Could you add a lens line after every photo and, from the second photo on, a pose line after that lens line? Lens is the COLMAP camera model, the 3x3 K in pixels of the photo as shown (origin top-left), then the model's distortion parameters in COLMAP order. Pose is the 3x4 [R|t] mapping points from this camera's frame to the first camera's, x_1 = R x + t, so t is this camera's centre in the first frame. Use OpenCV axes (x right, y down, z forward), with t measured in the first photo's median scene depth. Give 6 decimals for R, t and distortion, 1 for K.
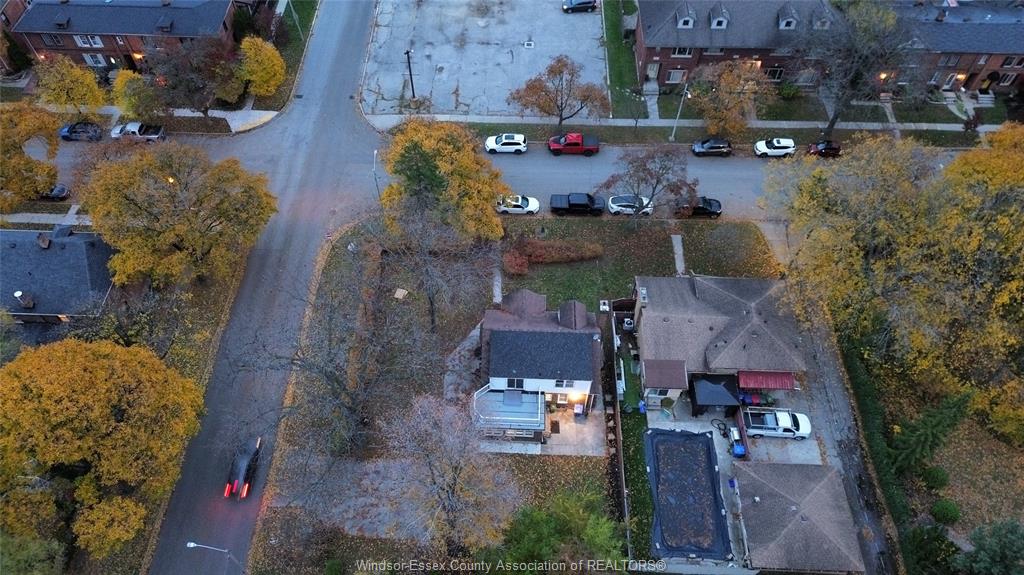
lens RADIAL K [[731.2, 0, 512.0], [0, 731.2, 287.5], [0, 0, 1]] dist [0.032143, -0.008038]
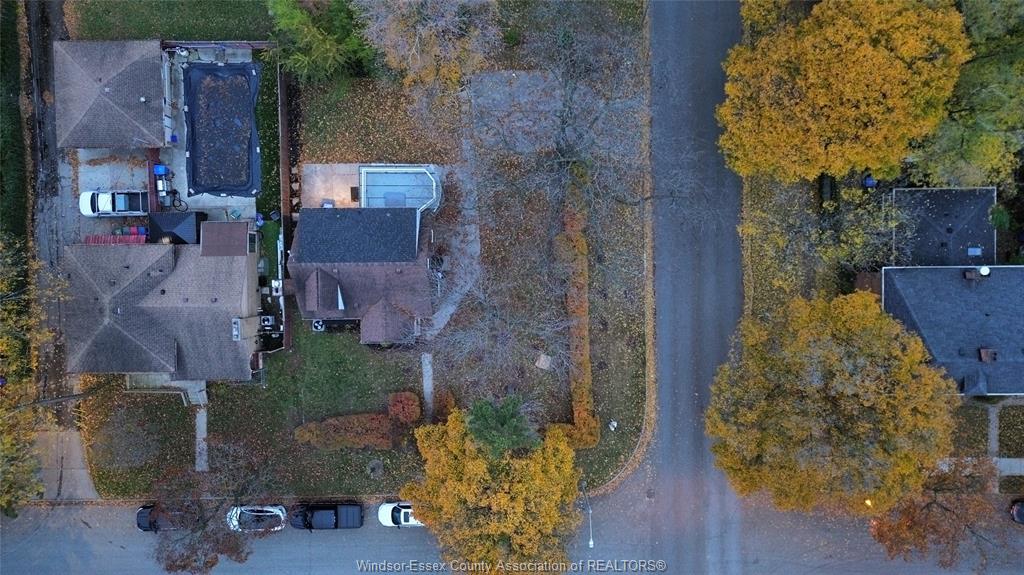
lens RADIAL K [[731.2, 0, 512.0], [0, 731.2, 287.5], [0, 0, 1]] dist [0.032143, -0.008038]
pose [[-0.999180, 0.038919, 0.011148, -0.147618], [-0.025318, -0.815592, 0.578074, -0.453796], [0.031590, 0.577318, 0.815908, 0.313660]]
